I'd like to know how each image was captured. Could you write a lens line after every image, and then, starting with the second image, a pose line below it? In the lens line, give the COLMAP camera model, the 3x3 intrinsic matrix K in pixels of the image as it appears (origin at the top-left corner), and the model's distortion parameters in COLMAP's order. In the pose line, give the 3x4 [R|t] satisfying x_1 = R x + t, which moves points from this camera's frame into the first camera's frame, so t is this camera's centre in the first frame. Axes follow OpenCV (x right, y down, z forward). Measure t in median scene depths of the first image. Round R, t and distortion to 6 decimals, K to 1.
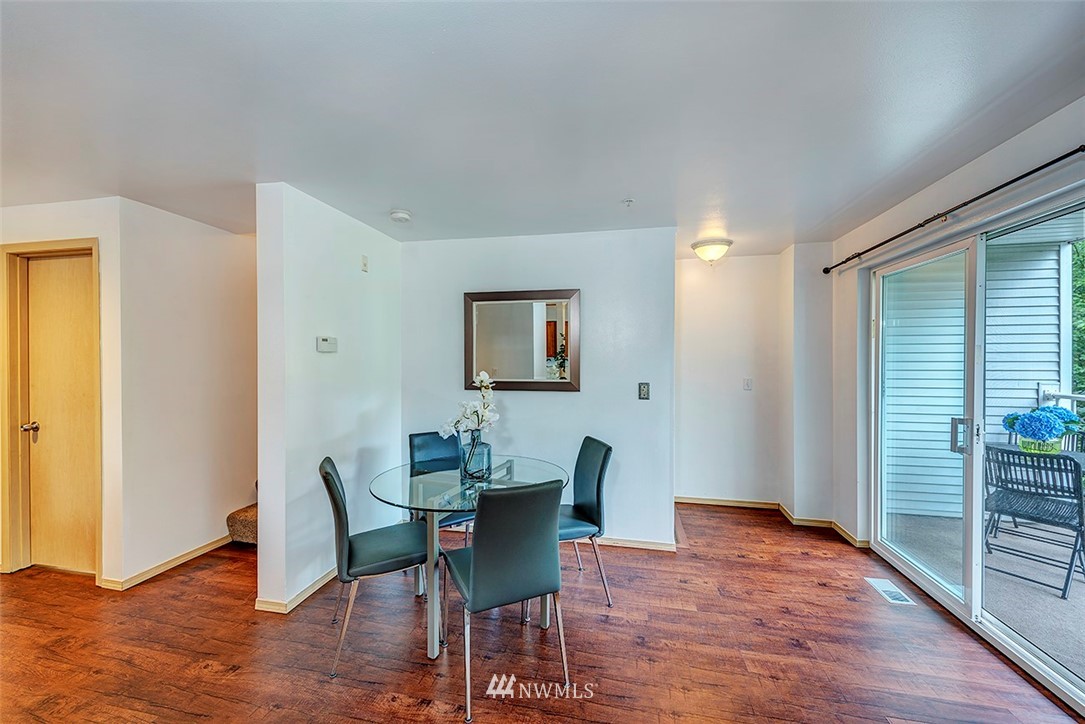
lens RADIAL K [[432.1, 0, 544.2], [0, 432.1, 364.3], [0, 0, 1]] dist [0.008020, -0.000067]
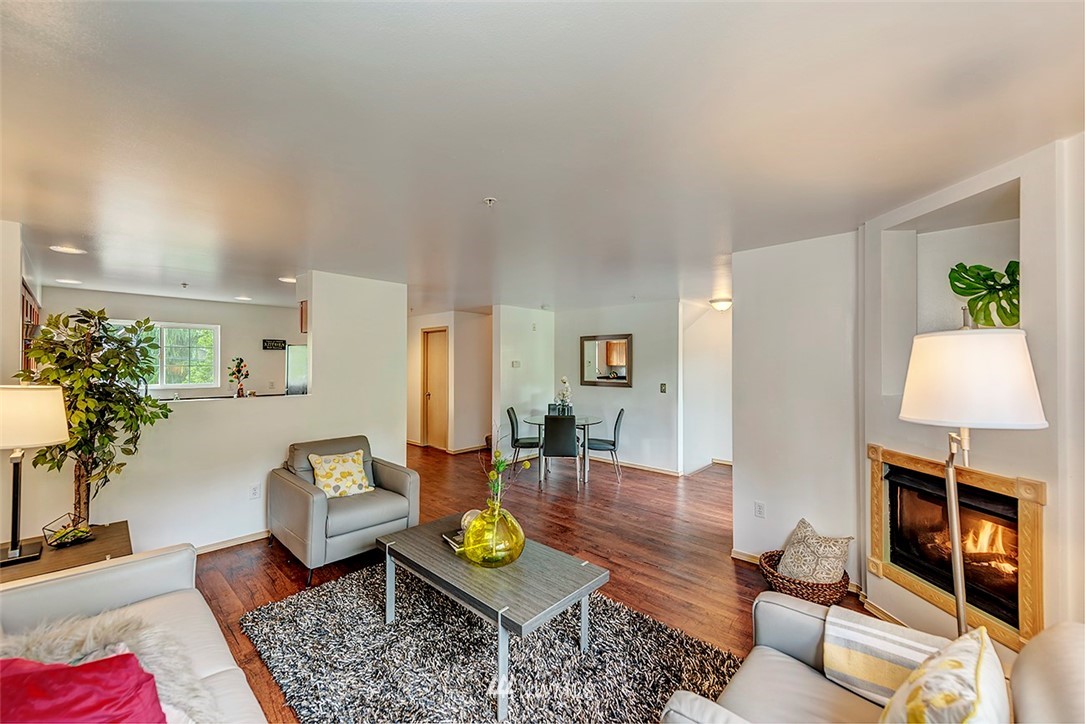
lens RADIAL K [[432.1, 0, 539.7], [0, 432.1, 362.7], [0, 0, 1]] dist [0.008020, -0.000067]
pose [[0.858074, -0.000775, -0.513526, 0.812559], [-0.004571, 0.999948, -0.009146, -0.031277], [0.513506, 0.010195, 0.858026, -0.965342]]
